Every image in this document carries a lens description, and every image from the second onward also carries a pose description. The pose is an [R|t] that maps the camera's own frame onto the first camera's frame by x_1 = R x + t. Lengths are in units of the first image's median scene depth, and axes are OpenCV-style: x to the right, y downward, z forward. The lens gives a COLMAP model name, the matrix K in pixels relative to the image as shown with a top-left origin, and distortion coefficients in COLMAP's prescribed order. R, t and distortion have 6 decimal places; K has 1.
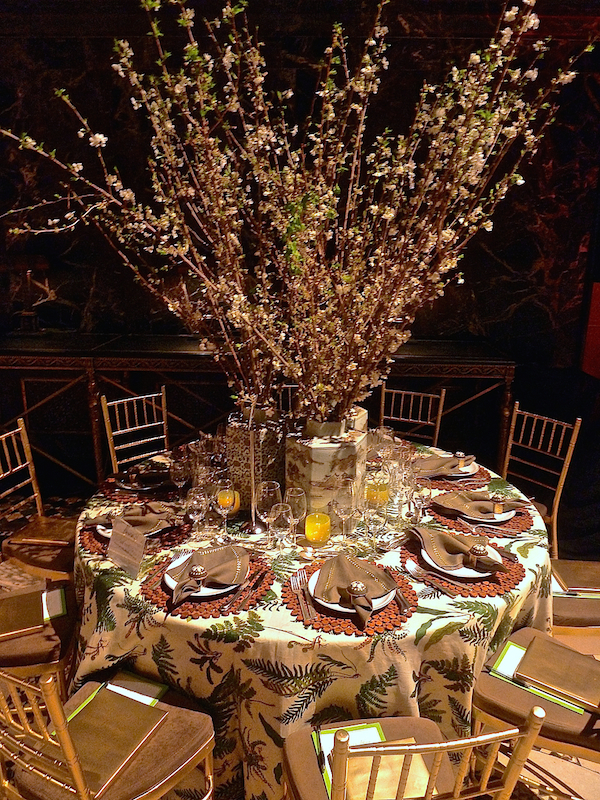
lens RADIAL K [[595.3, 0, 301.9], [0, 595.3, 401.8], [0, 0, 1]] dist [-0.014409, -0.001022]
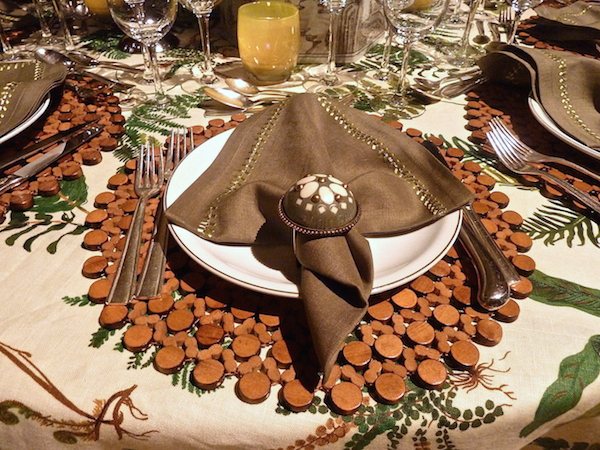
lens RADIAL K [[446.5, 0, 301.2], [0, 446.5, 224.6], [0, 0, 1]] dist [-0.014409, -0.001022]
pose [[0.994510, 0.076833, -0.071043, 0.093665], [-0.038825, 0.901363, 0.431321, 0.226565], [0.097175, -0.426195, 0.899397, 0.775264]]
